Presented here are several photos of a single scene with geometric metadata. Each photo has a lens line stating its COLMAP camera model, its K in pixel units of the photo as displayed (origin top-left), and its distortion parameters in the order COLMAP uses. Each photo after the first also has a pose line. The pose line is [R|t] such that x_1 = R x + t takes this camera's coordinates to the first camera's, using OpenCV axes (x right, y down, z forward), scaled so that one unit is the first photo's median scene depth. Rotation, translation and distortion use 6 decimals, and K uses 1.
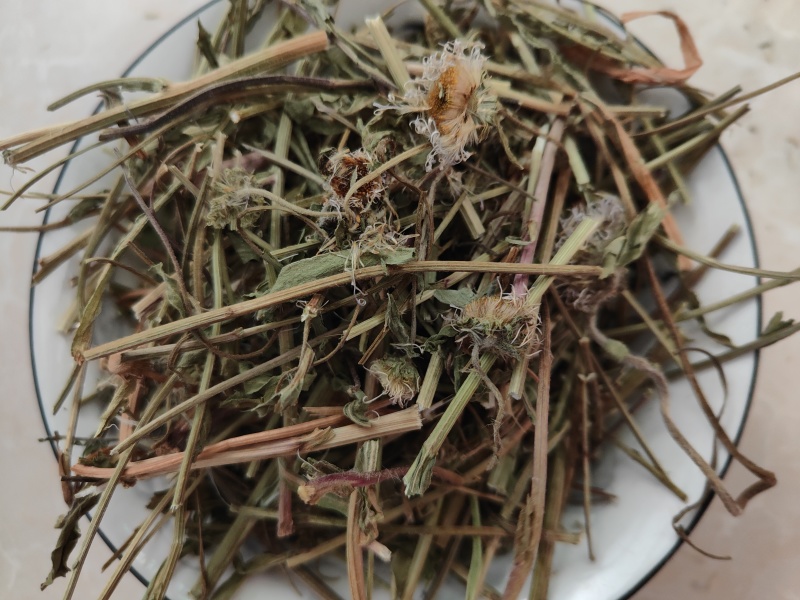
lens RADIAL K [[653.3, 0, 400.0], [0, 653.3, 300.0], [0, 0, 1]] dist [-0.131887, 0.048485]
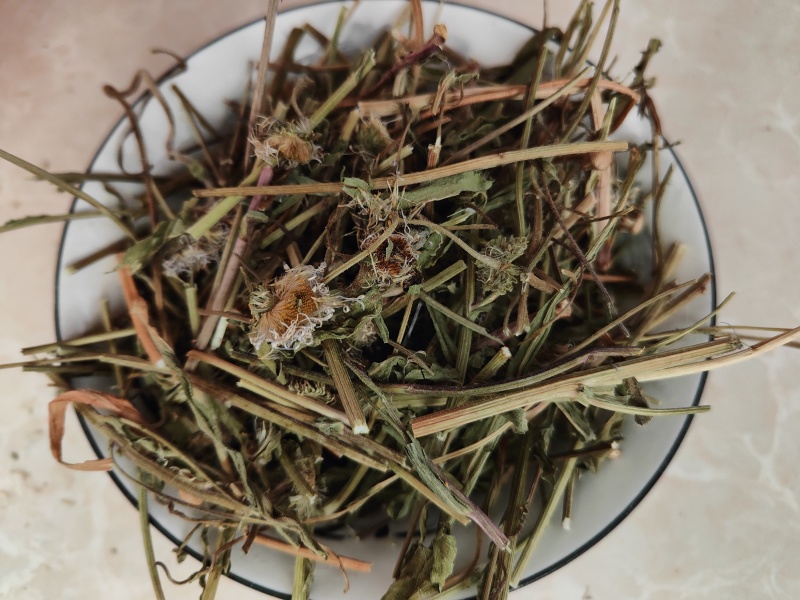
lens RADIAL K [[653.3, 0, 400.0], [0, 653.3, 300.0], [0, 0, 1]] dist [-0.131887, 0.048485]
pose [[-0.995293, -0.067029, 0.069990, -0.145237], [0.091650, -0.885731, 0.455061, -0.649383], [0.031490, 0.459333, 0.887706, 0.036733]]
